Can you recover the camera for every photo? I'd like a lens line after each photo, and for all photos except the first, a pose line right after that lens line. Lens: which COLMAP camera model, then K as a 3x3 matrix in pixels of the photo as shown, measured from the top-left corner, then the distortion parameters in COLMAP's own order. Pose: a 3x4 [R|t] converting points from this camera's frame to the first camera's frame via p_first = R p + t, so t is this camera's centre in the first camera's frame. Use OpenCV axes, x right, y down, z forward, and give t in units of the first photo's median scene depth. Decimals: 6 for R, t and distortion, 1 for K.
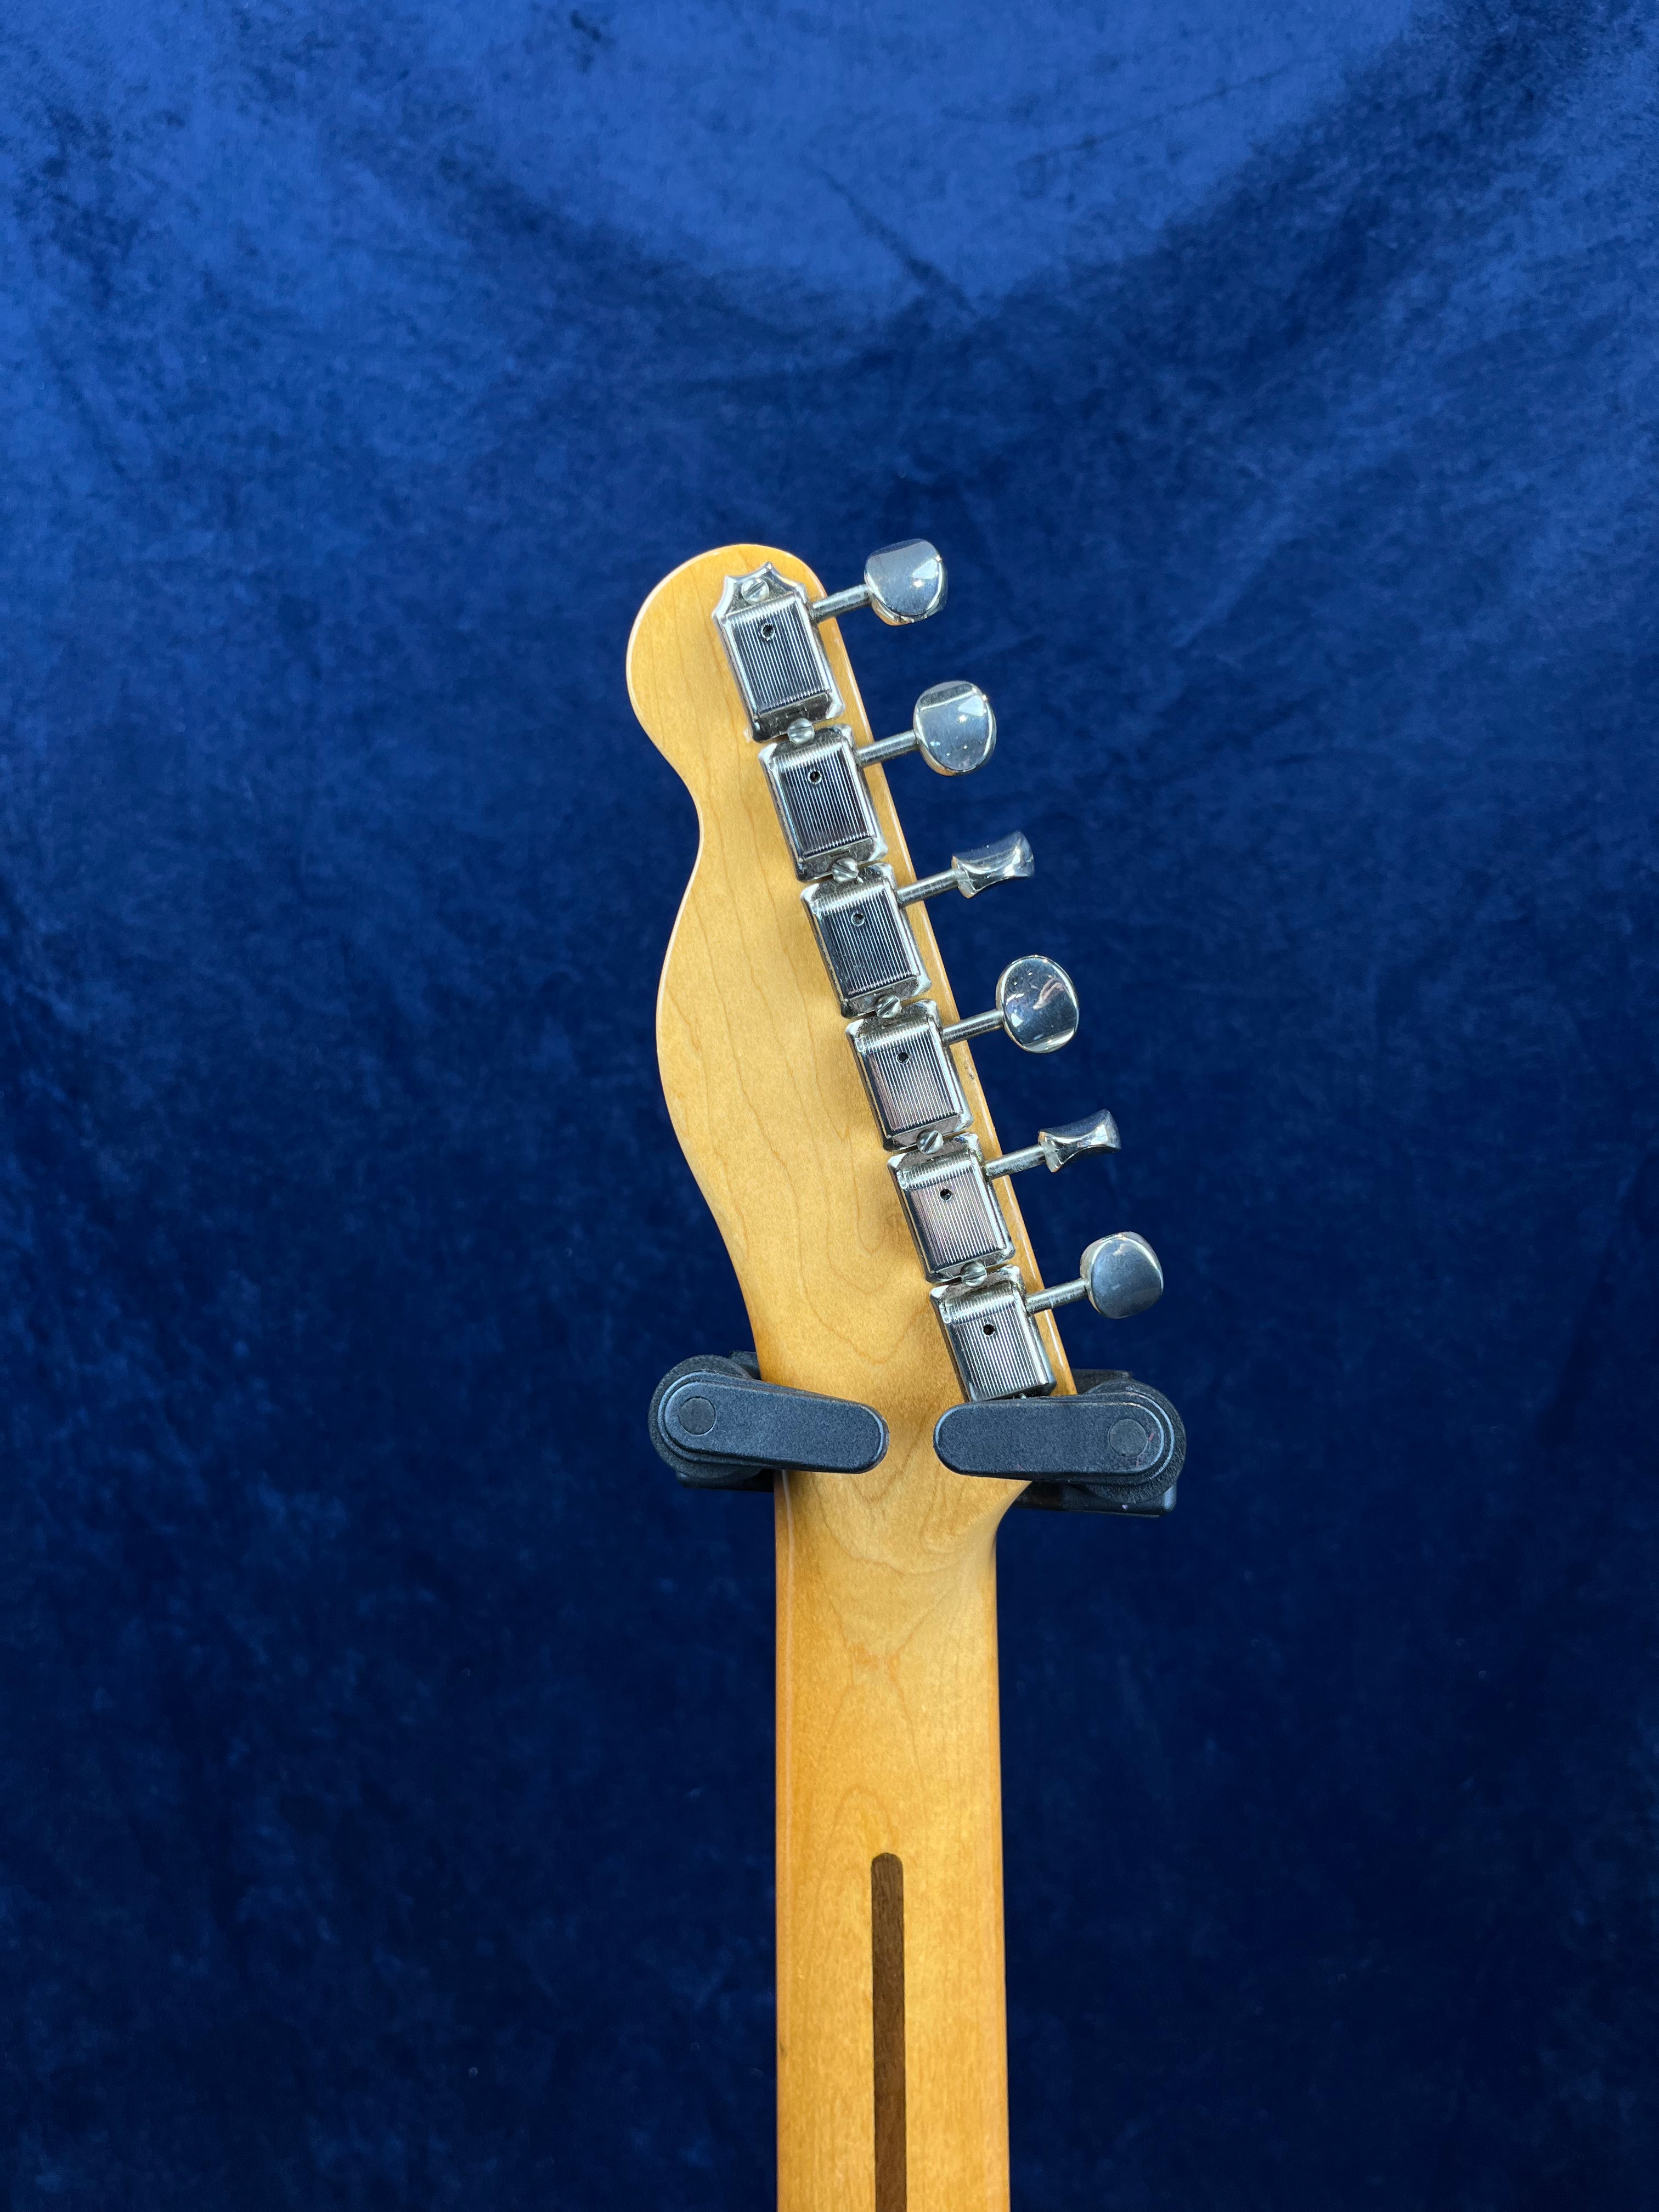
lens RADIAL K [[1766.5, 0, 844.8], [0, 1766.5, 1102.2], [0, 0, 1]] dist [0.029304, -0.070269]
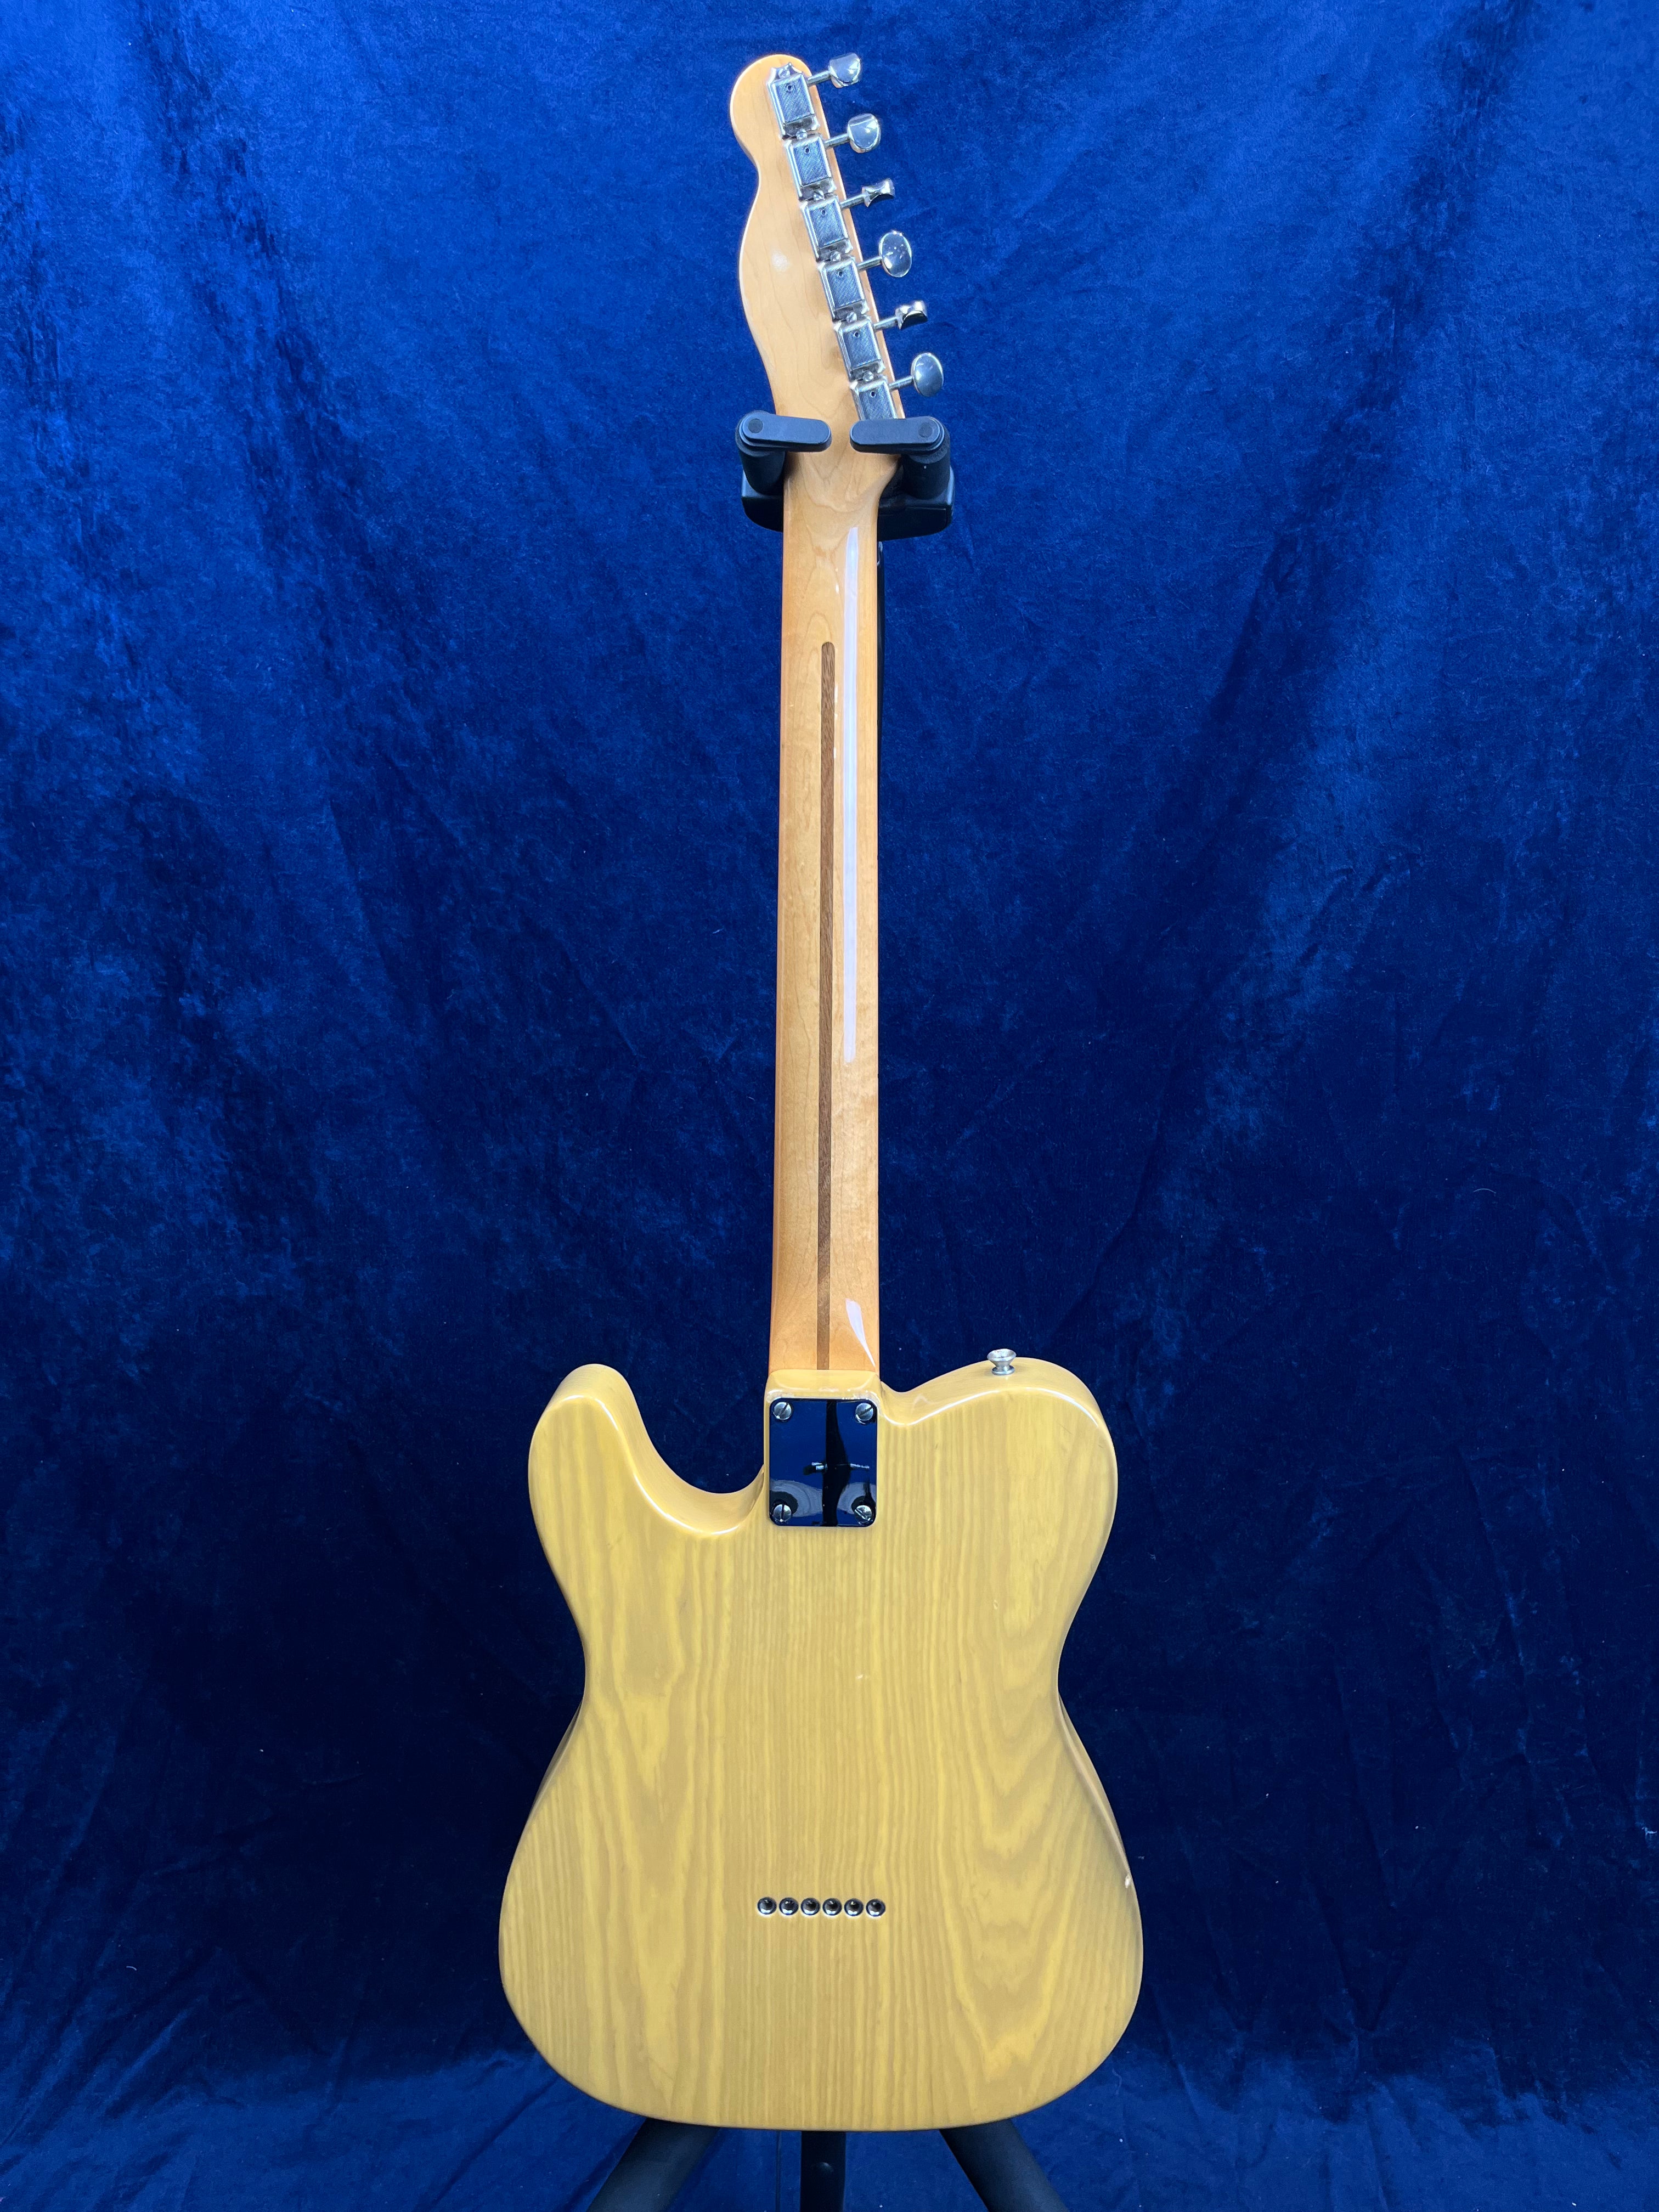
lens RADIAL K [[1714.2, 0, 837.7], [0, 1714.2, 1117.4], [0, 0, 1]] dist [0.067672, -0.108394]
pose [[0.999619, 0.017145, 0.021651, -0.001398], [-0.019333, 0.994253, 0.105291, 0.415336], [-0.019722, -0.105670, 0.994206, -0.706824]]
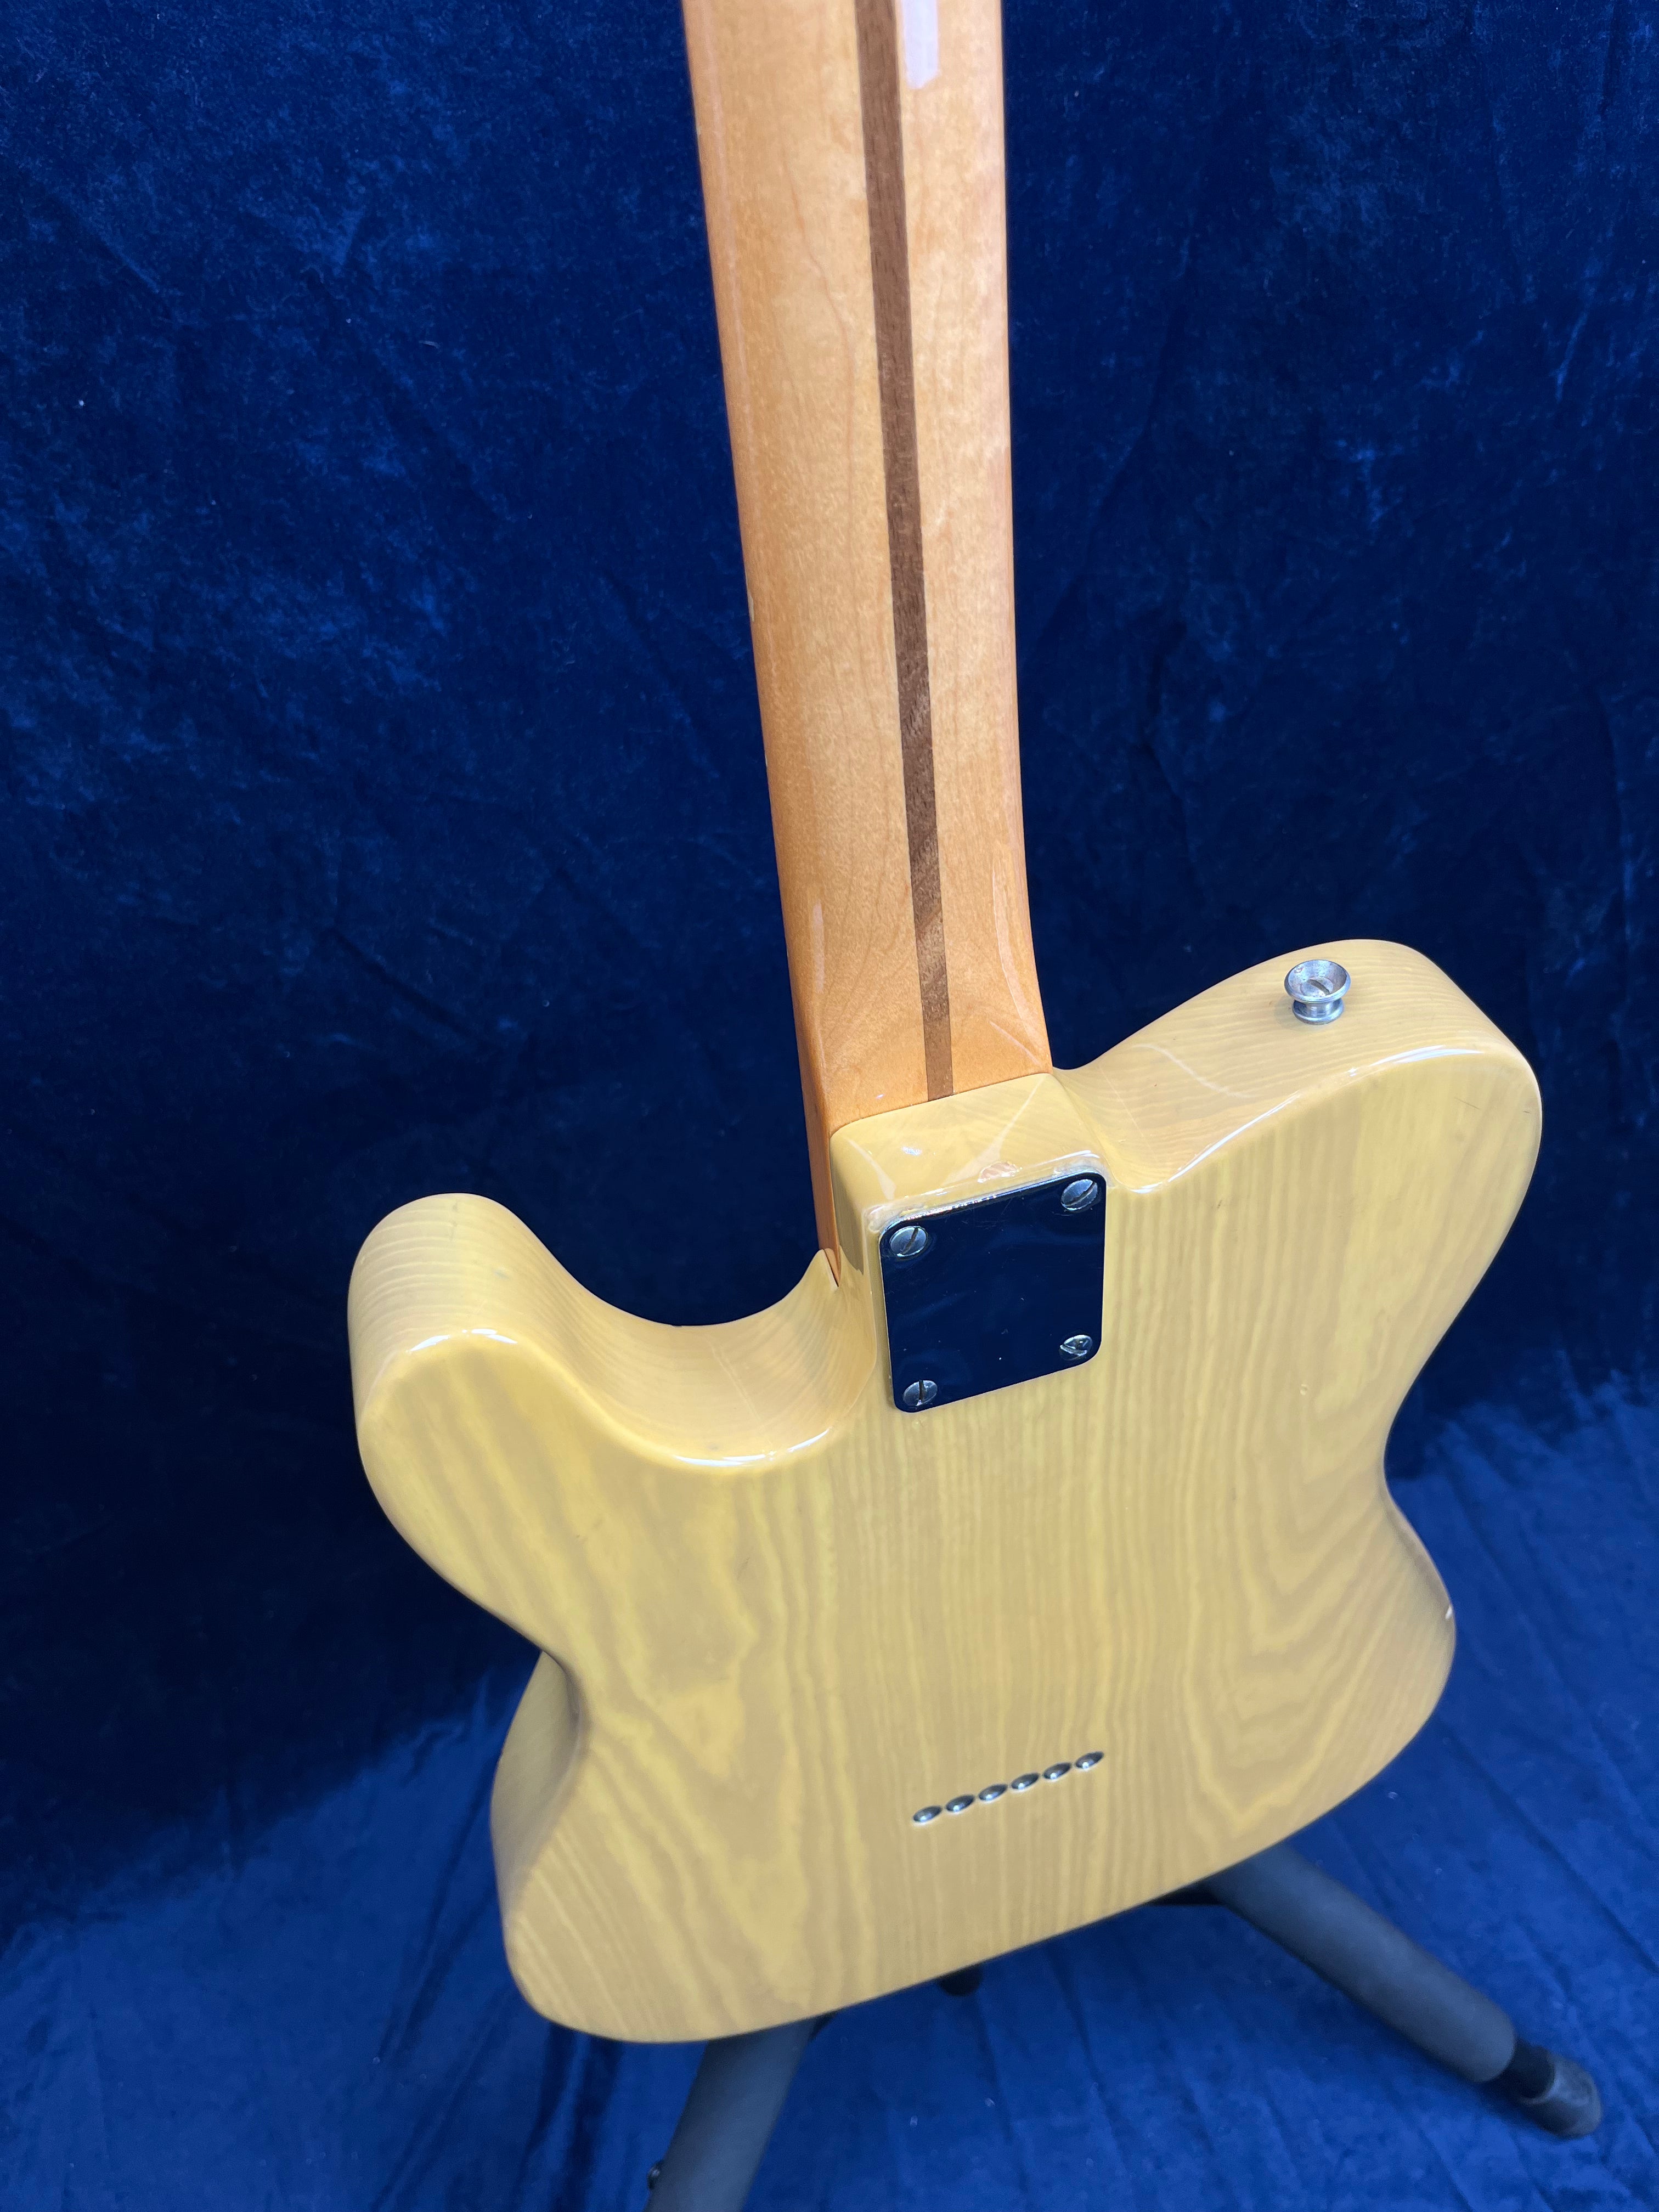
lens RADIAL K [[1711.3, 0, 839.0], [0, 1711.3, 1119.6], [0, 0, 1]] dist [0.059164, -0.101344]
pose [[0.945311, -0.263889, 0.191700, -0.128497], [0.098982, 0.792110, 0.602299, 0.391488], [-0.310787, -0.550385, 0.774911, 0.114015]]
